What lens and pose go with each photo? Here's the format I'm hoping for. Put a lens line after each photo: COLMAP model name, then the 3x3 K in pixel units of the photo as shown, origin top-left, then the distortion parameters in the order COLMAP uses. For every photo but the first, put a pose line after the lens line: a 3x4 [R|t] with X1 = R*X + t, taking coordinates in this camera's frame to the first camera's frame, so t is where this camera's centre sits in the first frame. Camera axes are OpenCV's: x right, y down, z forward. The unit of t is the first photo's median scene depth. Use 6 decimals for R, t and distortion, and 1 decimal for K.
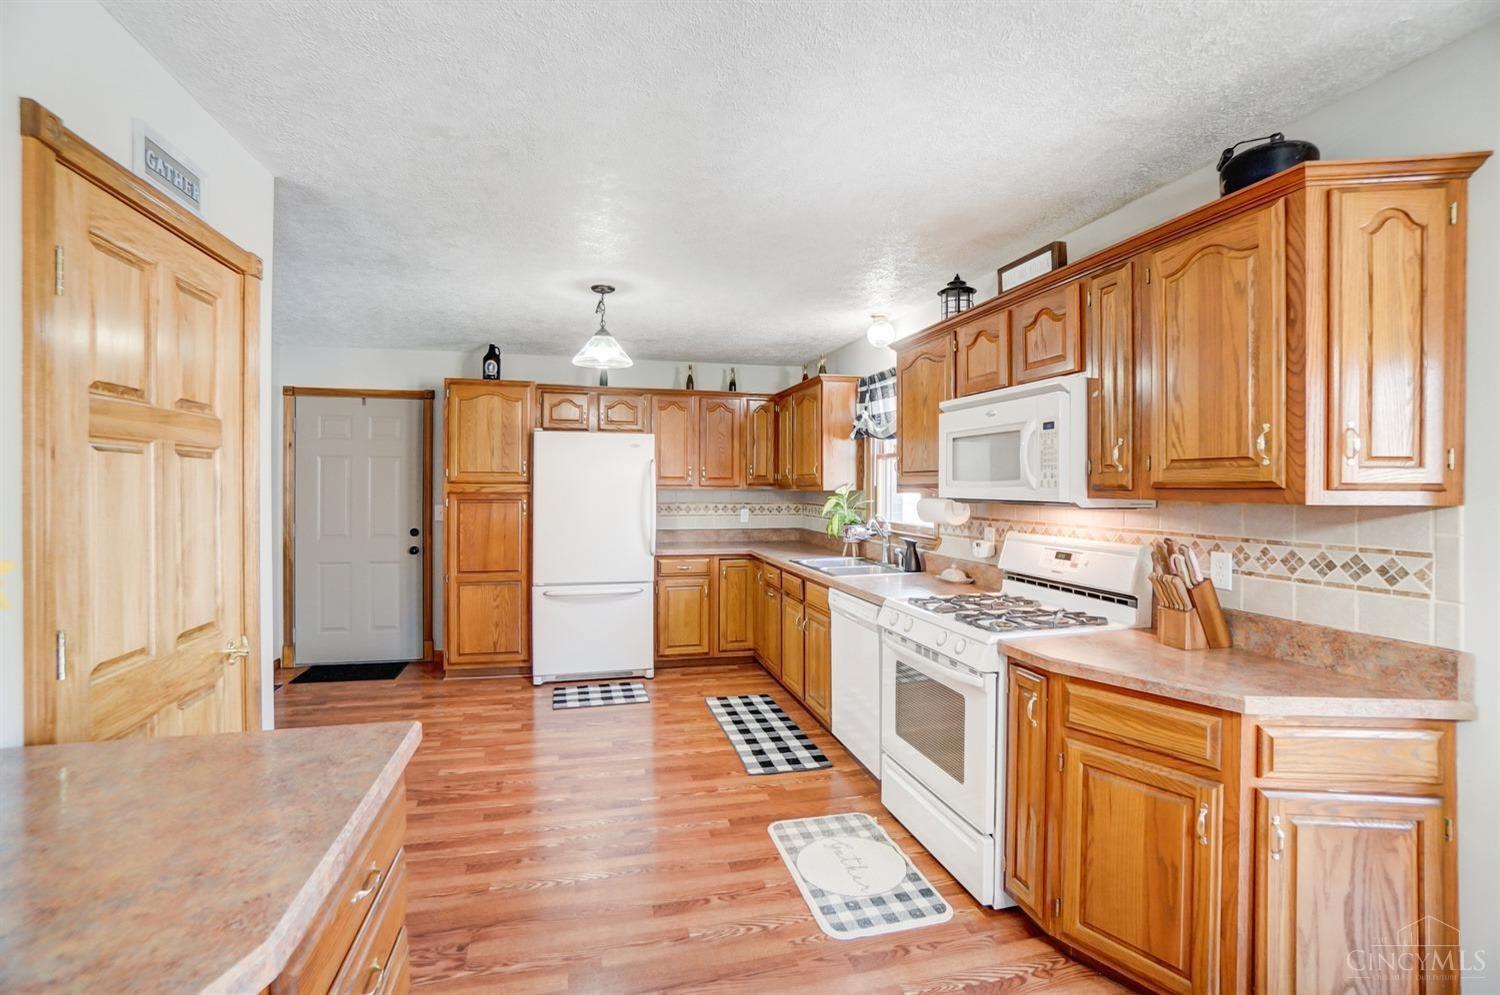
lens RADIAL K [[675.1, 0, 745.0], [0, 675.1, 486.1], [0, 0, 1]] dist [-0.058603, 0.000725]
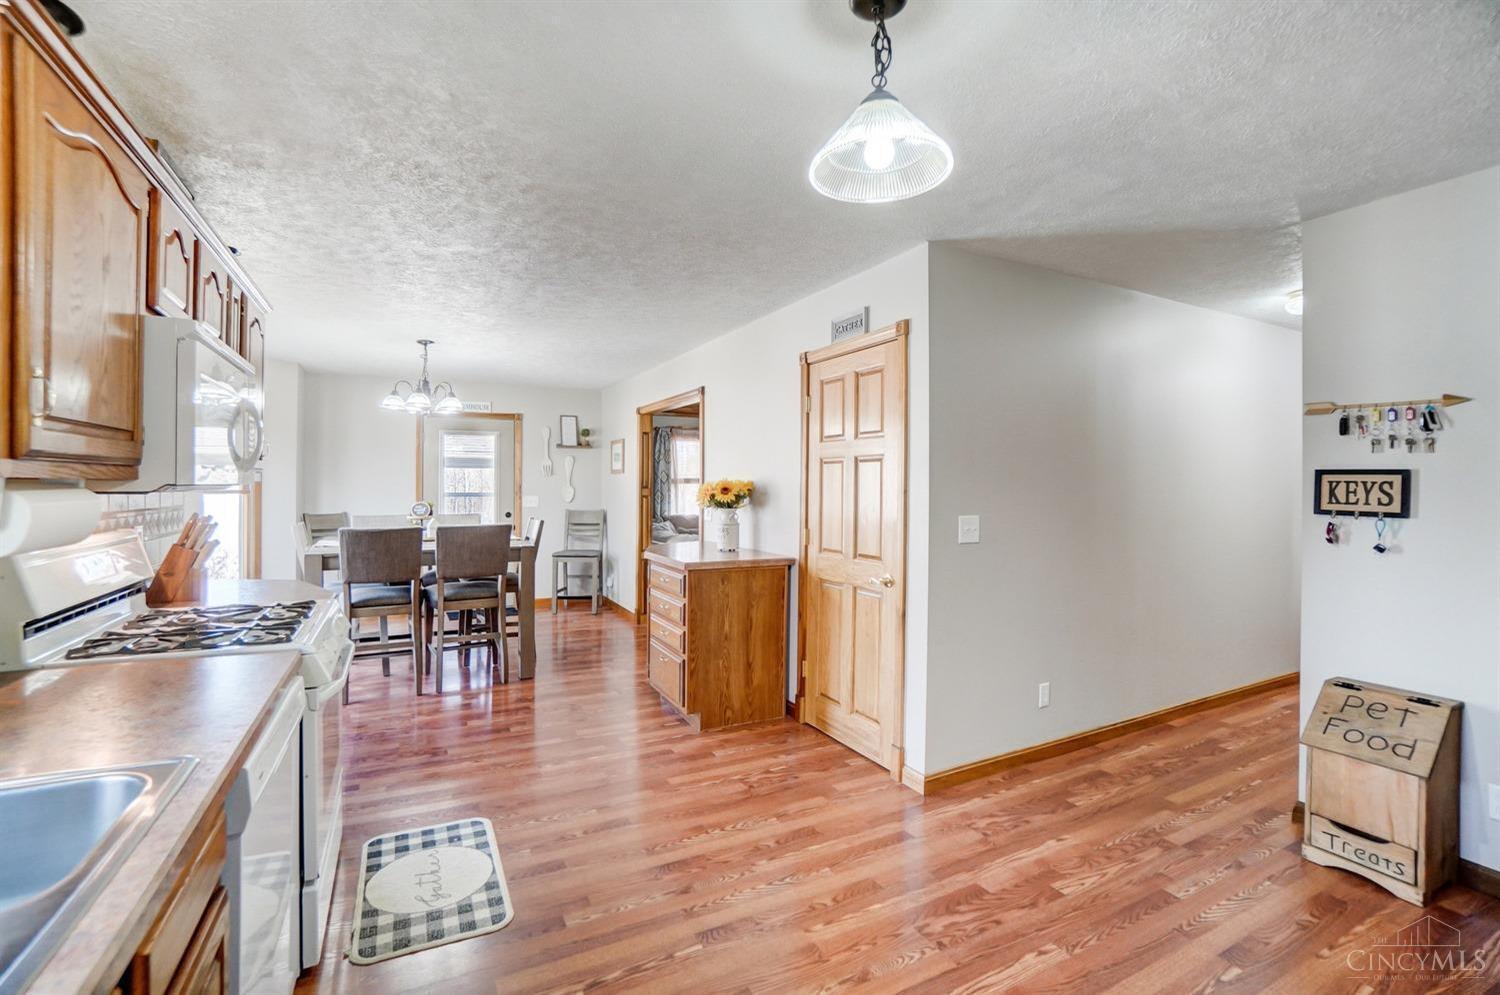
lens RADIAL K [[662.6, 0, 737.8], [0, 662.6, 486.9], [0, 0, 1]] dist [-0.067667, 0.023674]
pose [[-0.975308, -0.008265, -0.220694, -0.032327], [-0.009649, 0.999940, 0.005197, 0.008461], [0.220638, 0.007198, -0.975329, 1.126371]]
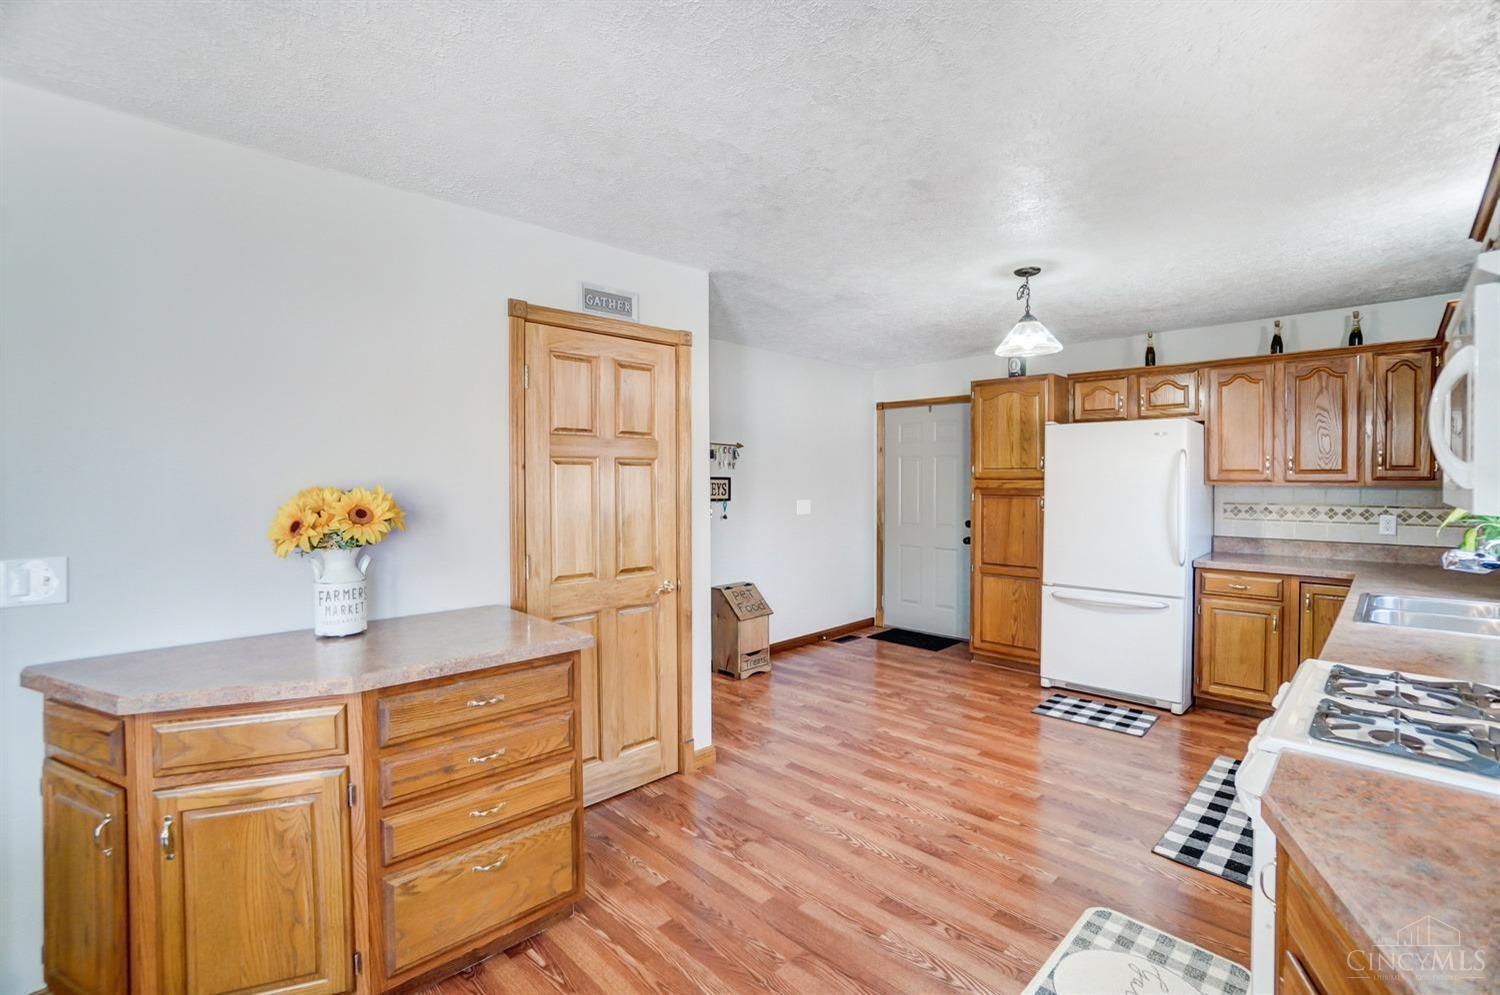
lens RADIAL K [[662.6, 0, 737.8], [0, 662.6, 486.9], [0, 0, 1]] dist [-0.067667, 0.023674]
pose [[0.497208, 0.005331, -0.867615, 0.310422], [0.002089, 0.999971, 0.007341, -0.000485], [0.867629, -0.005462, 0.497183, 0.159178]]
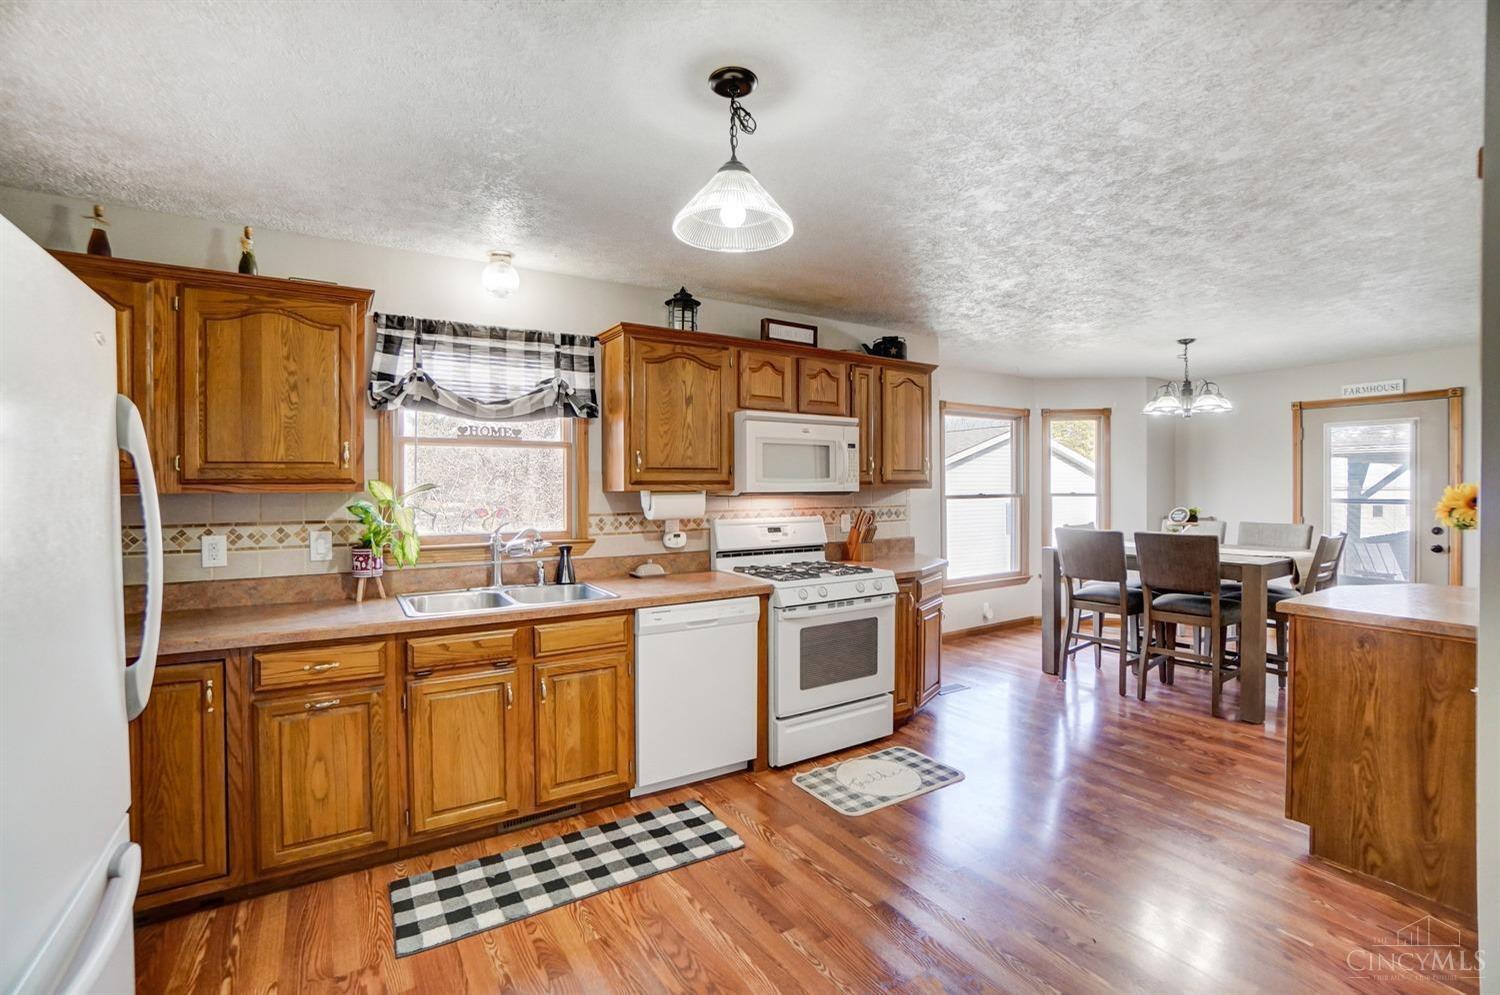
lens RADIAL K [[662.6, 0, 737.8], [0, 662.6, 486.9], [0, 0, 1]] dist [-0.067667, 0.023674]
pose [[-0.301899, -0.004955, 0.953327, -0.549682], [0.004929, 0.999965, 0.006758, -0.000100], [-0.953327, 0.006740, -0.301864, 0.936770]]
